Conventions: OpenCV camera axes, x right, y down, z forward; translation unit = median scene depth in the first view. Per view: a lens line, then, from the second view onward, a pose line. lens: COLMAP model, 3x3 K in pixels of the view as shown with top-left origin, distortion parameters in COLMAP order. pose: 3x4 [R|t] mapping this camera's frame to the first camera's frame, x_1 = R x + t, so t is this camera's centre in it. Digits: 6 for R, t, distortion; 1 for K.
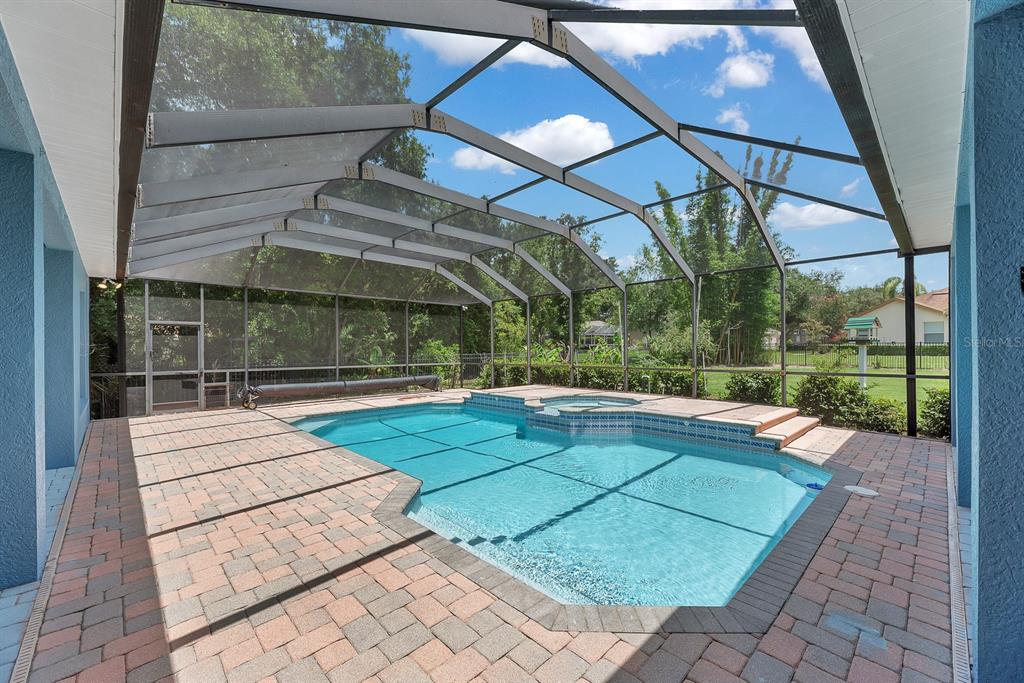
lens RADIAL K [[417.3, 0, 489.6], [0, 417.3, 345.0], [0, 0, 1]] dist [0.001063, -0.000147]
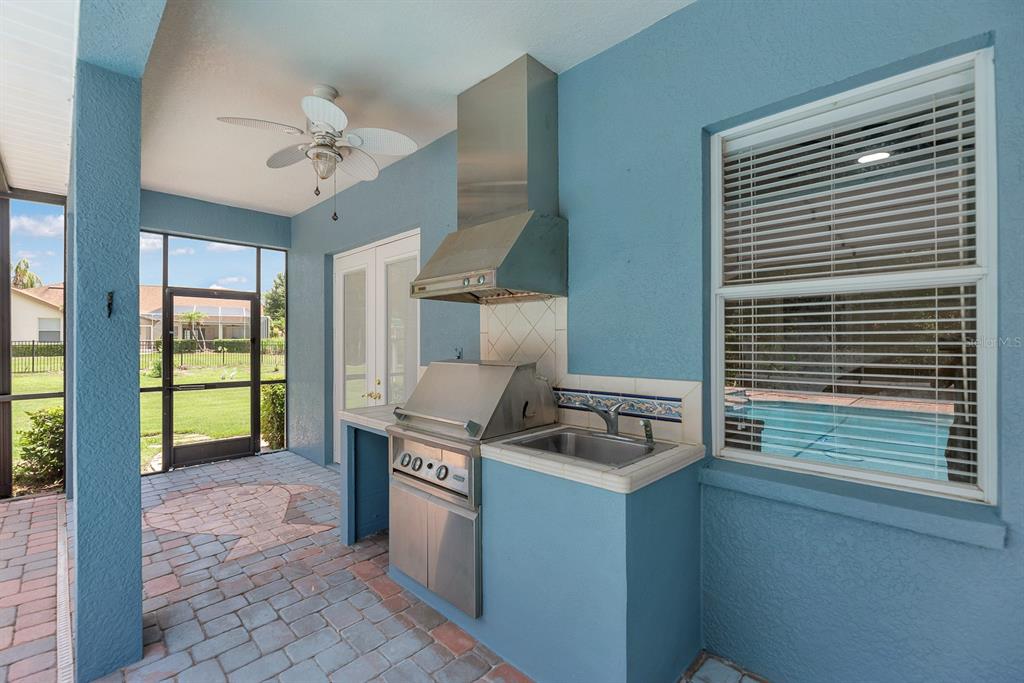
lens RADIAL K [[417.3, 0, 489.6], [0, 417.3, 345.0], [0, 0, 1]] dist [0.001063, -0.000147]
pose [[-0.055868, 0.001158, 0.998438, 0.300652], [-0.006167, 0.999980, -0.001505, -0.005243], [-0.998419, -0.006241, -0.055859, 0.272115]]
